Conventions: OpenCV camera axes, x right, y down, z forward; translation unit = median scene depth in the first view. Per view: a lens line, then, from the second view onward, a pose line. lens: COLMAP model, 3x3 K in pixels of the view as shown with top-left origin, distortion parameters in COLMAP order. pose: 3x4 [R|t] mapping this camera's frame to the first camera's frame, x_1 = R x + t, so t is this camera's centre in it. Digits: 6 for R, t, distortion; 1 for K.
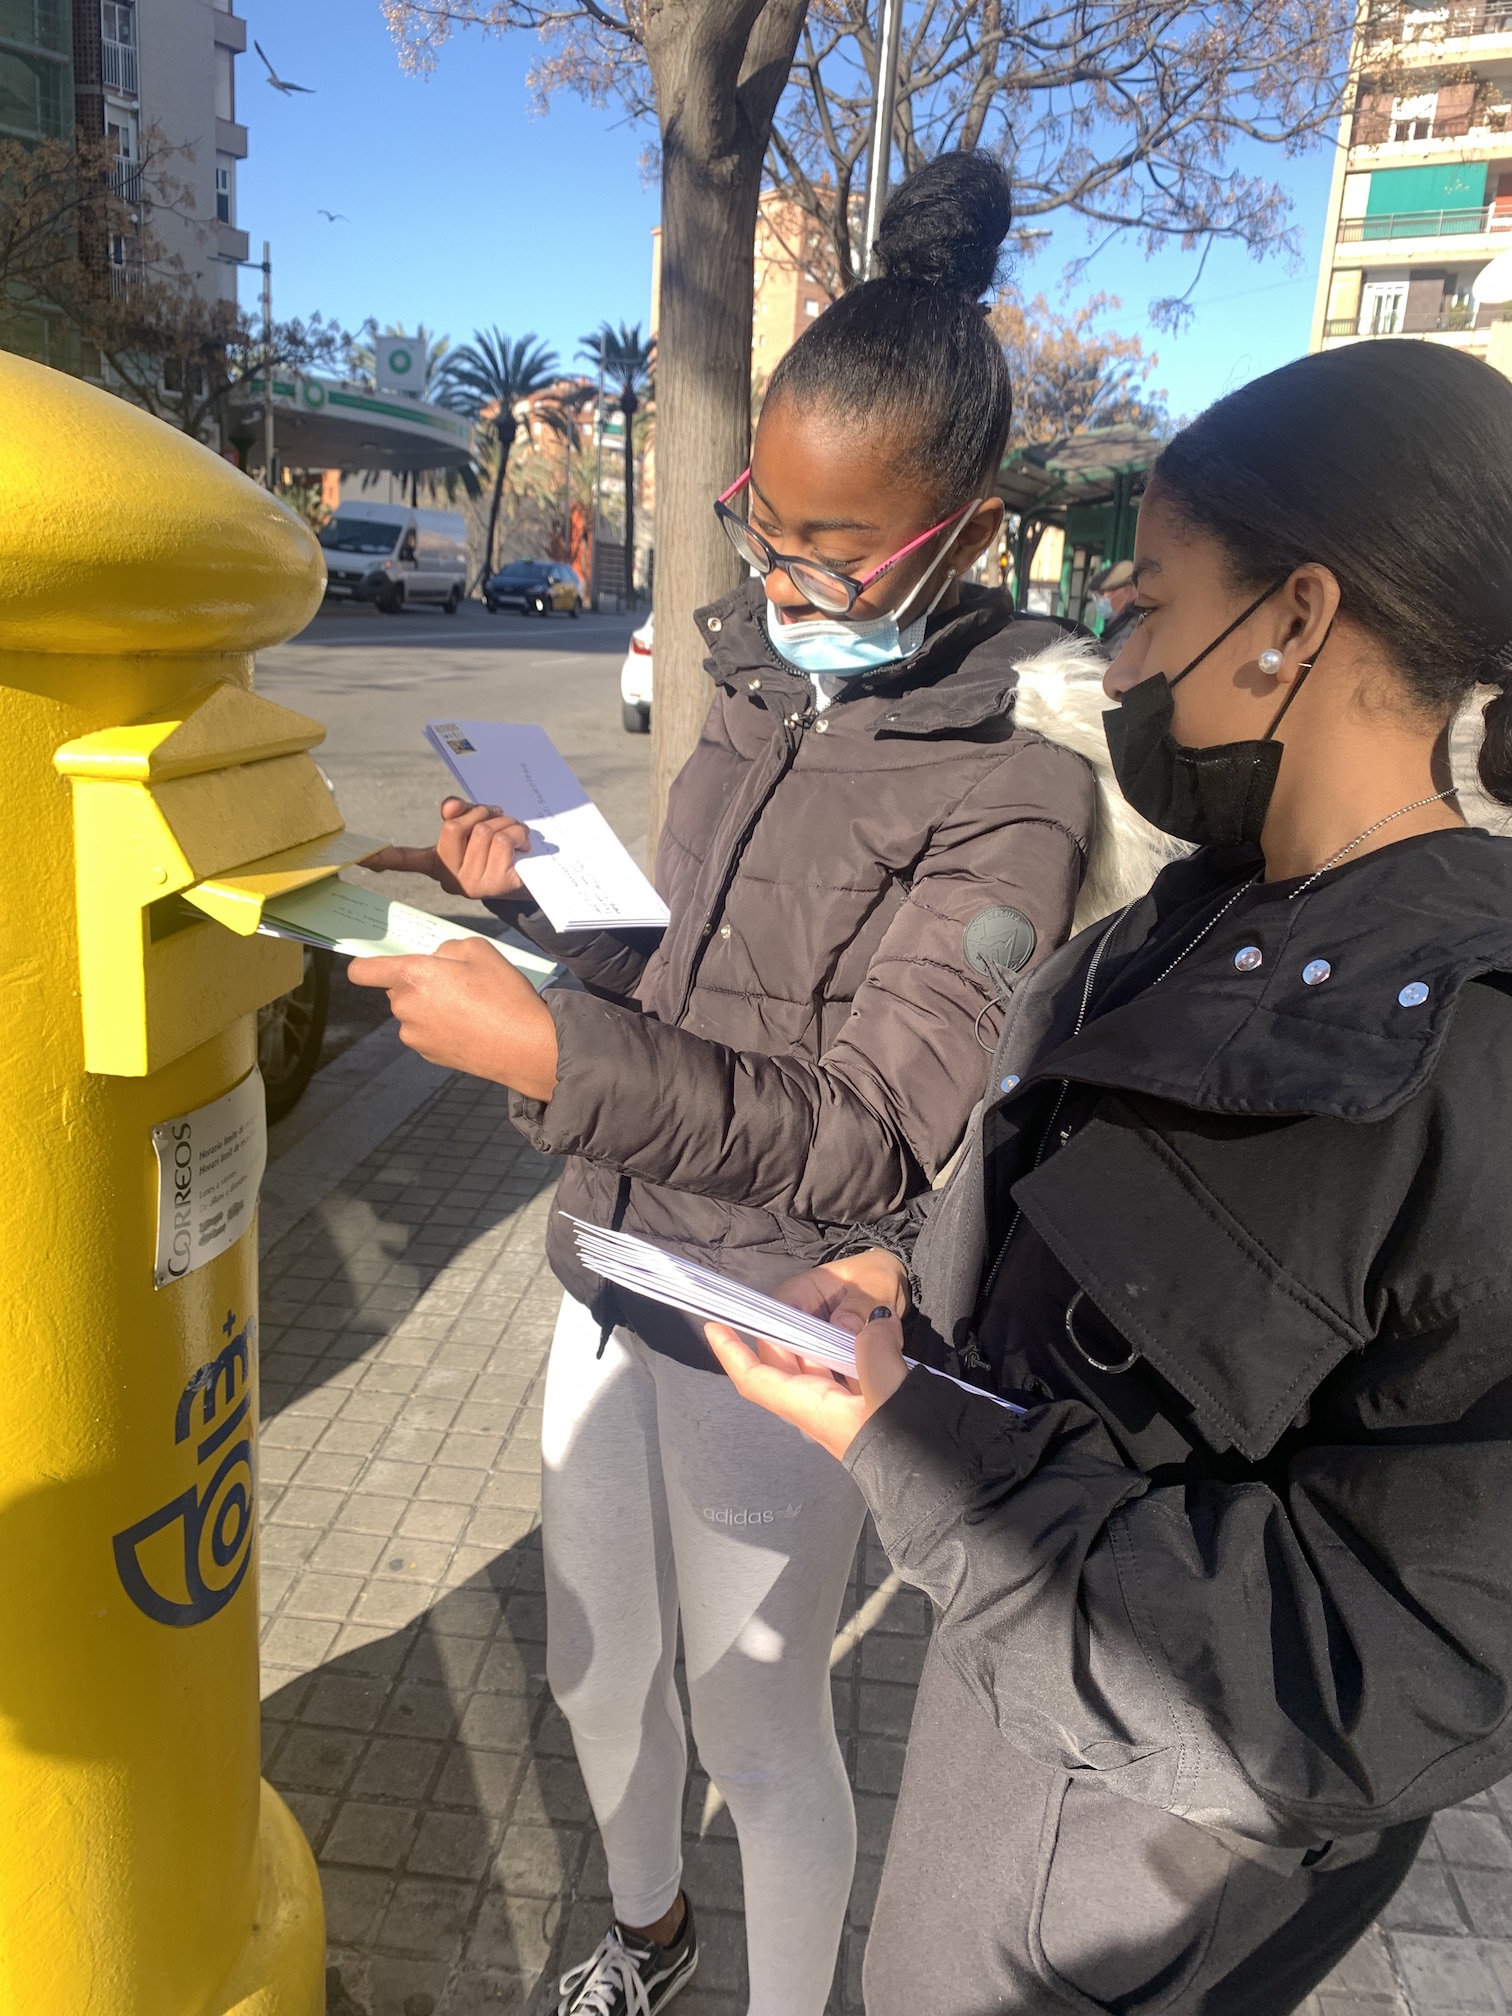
lens RADIAL K [[1486.0, 0, 756.0], [0, 1486.0, 1008.0], [0, 0, 1]] dist [0.002196, 0.007638]
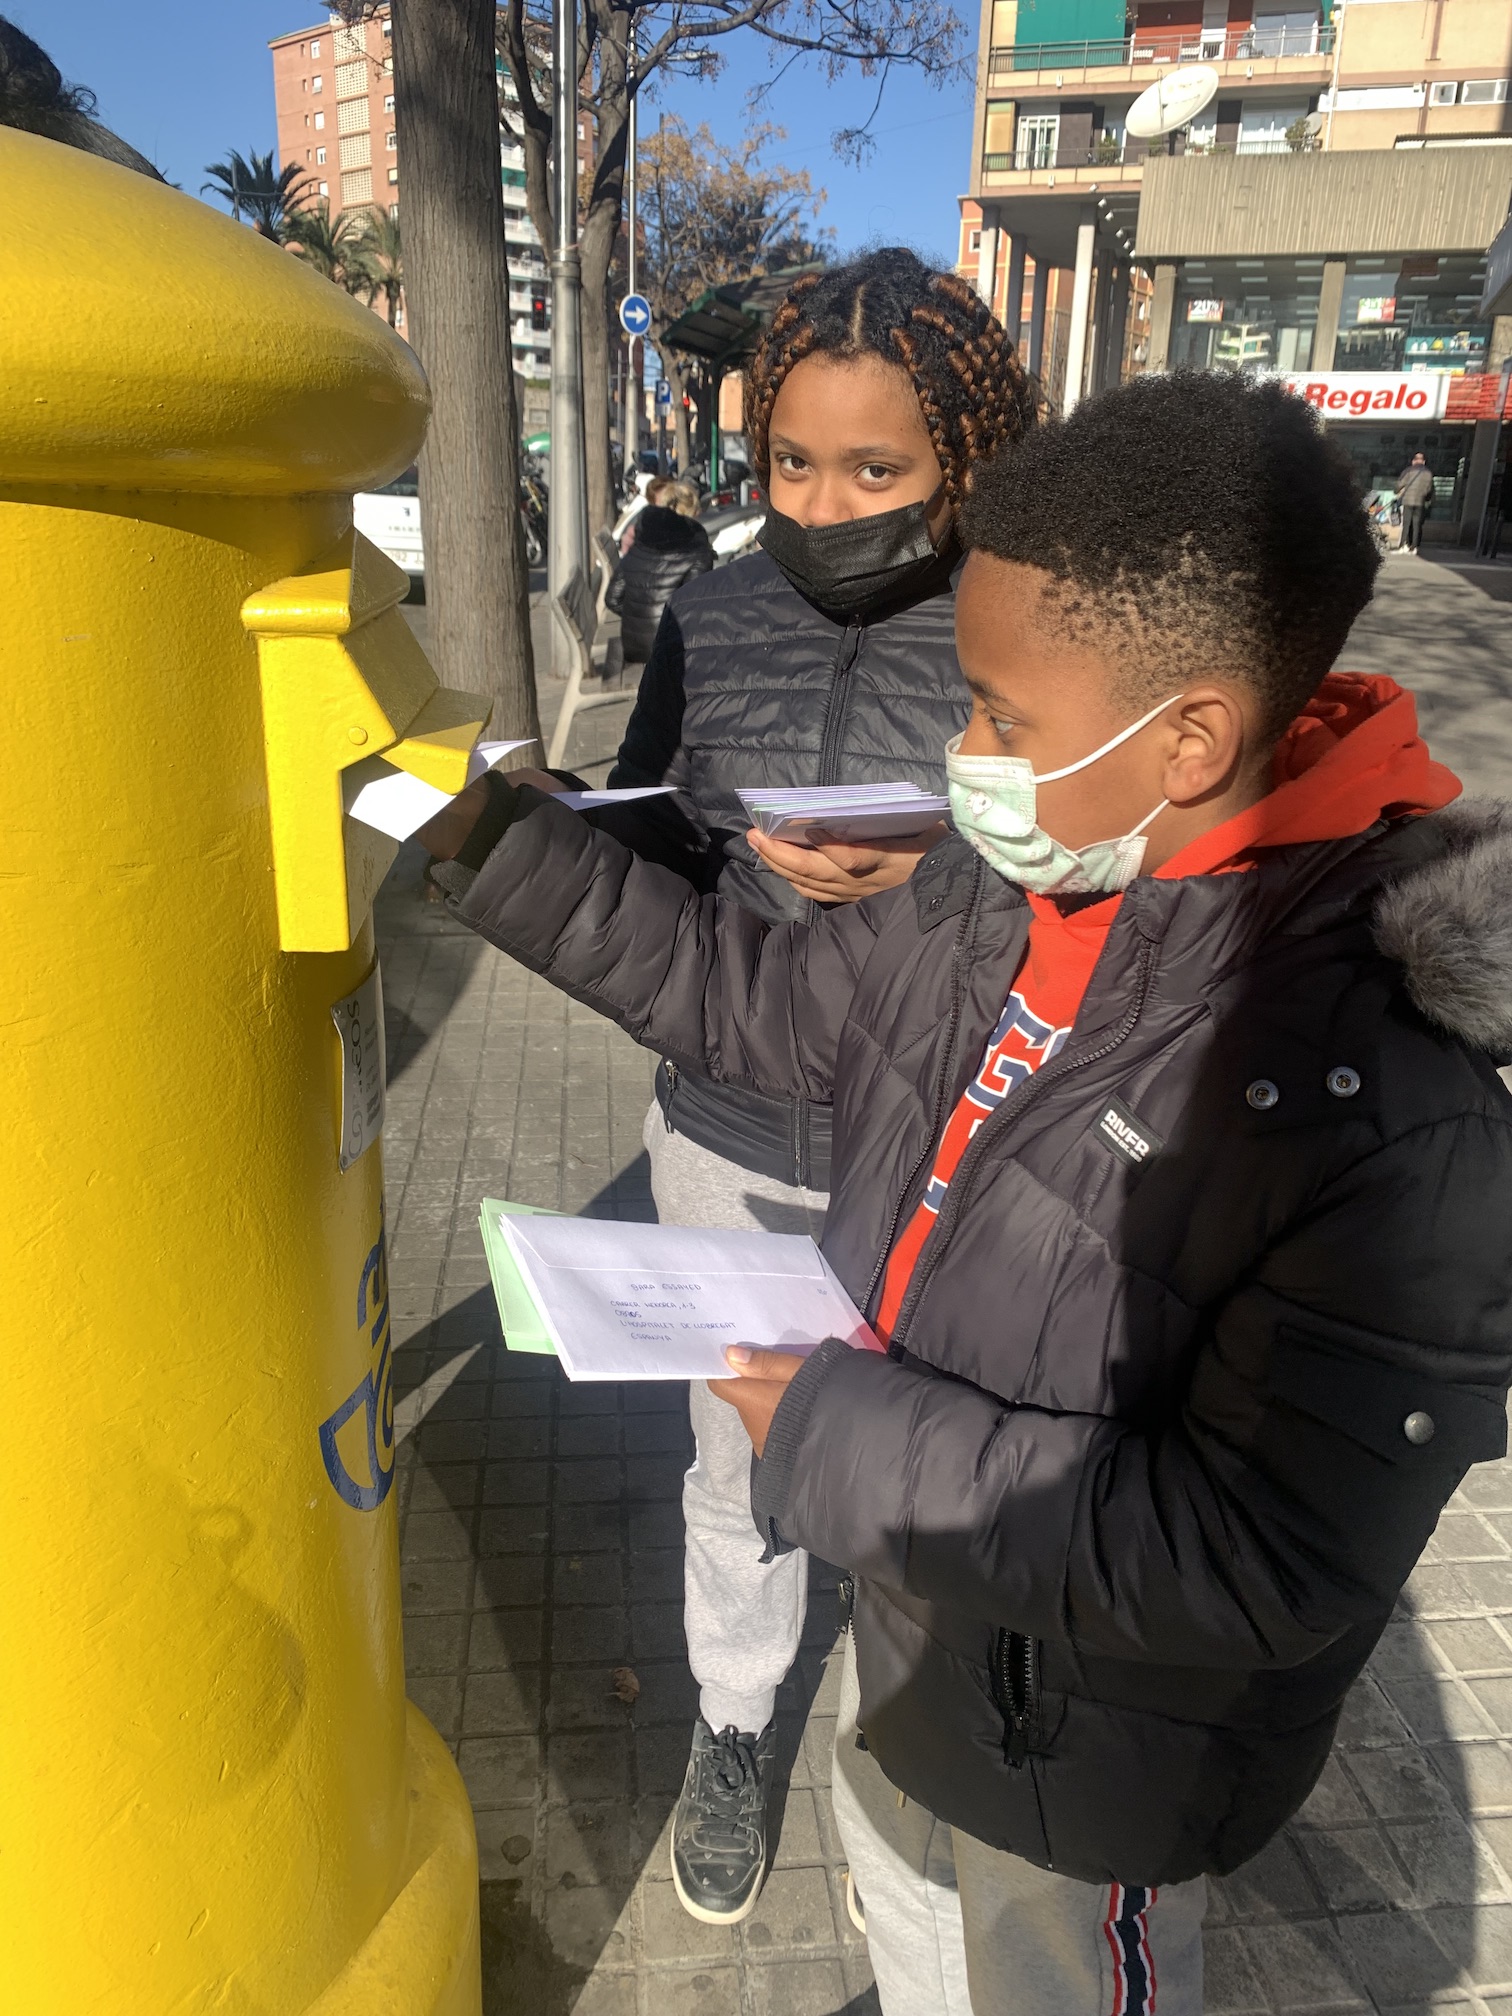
lens RADIAL K [[1482.1, 0, 756.0], [0, 1482.1, 1008.0], [0, 0, 1]] dist [0.011259, -0.001310]
pose [[0.980459, -0.092876, 0.173420, -0.293299], [0.076939, 0.992357, 0.096477, 0.009823], [-0.181055, -0.081249, 0.980111, 0.014461]]
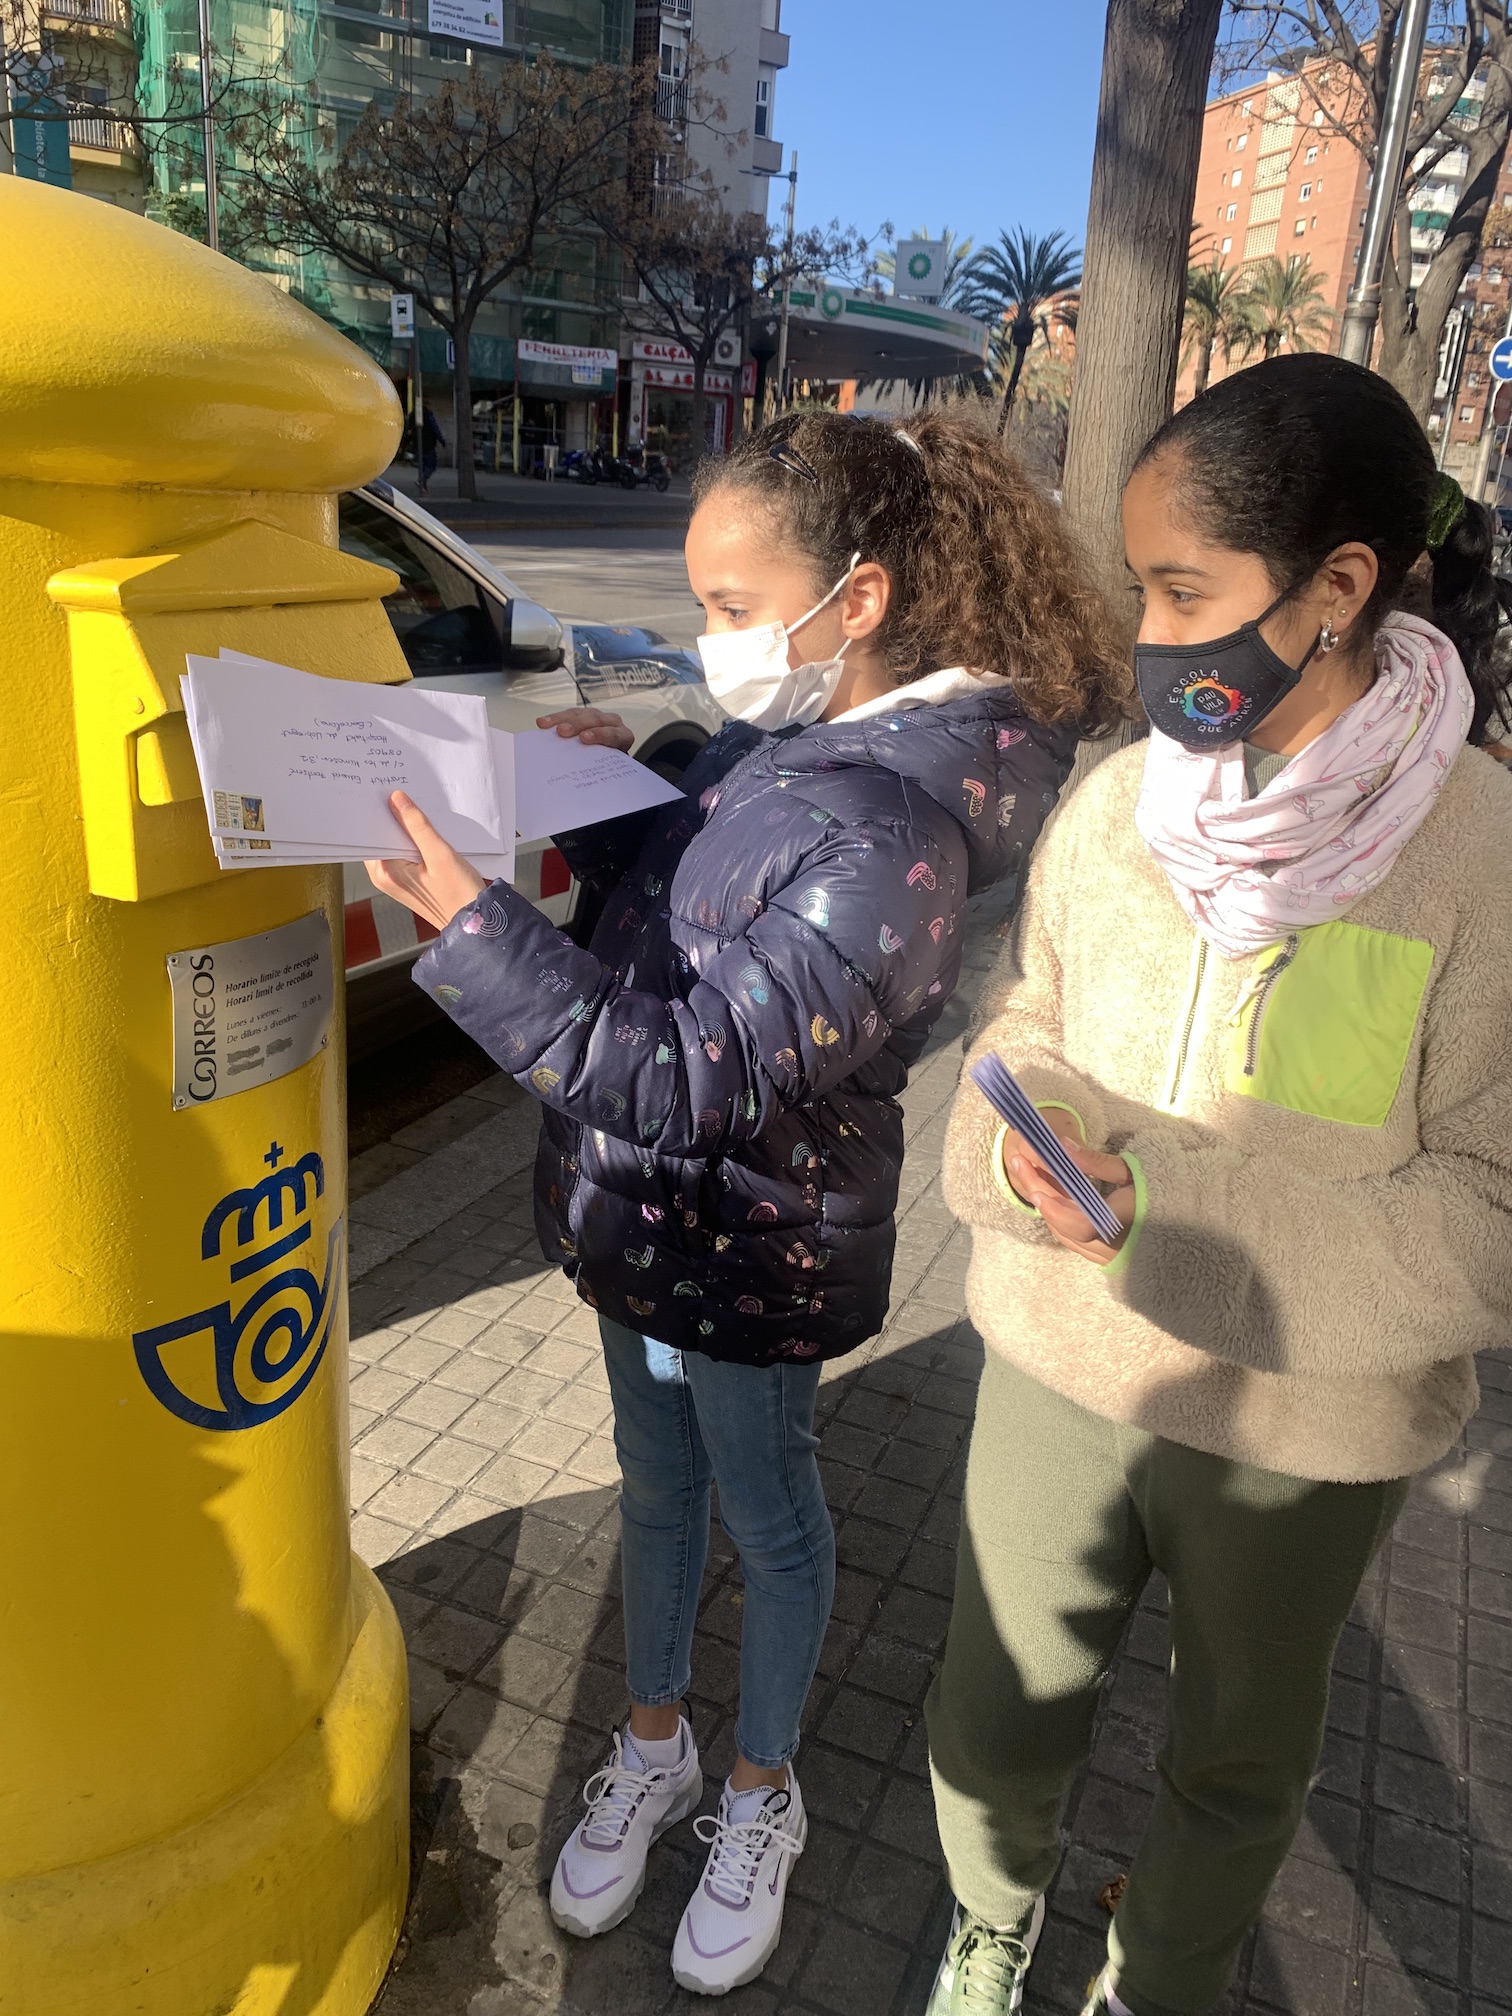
lens RADIAL K [[1482.1, 0, 756.0], [0, 1482.1, 1008.0], [0, 0, 1]] dist [0.011259, -0.001310]
pose [[0.951755, 0.095799, -0.291522, 0.284646], [-0.079123, 0.994509, 0.068494, 0.012936], [0.296483, -0.042124, 0.954109, 0.122854]]
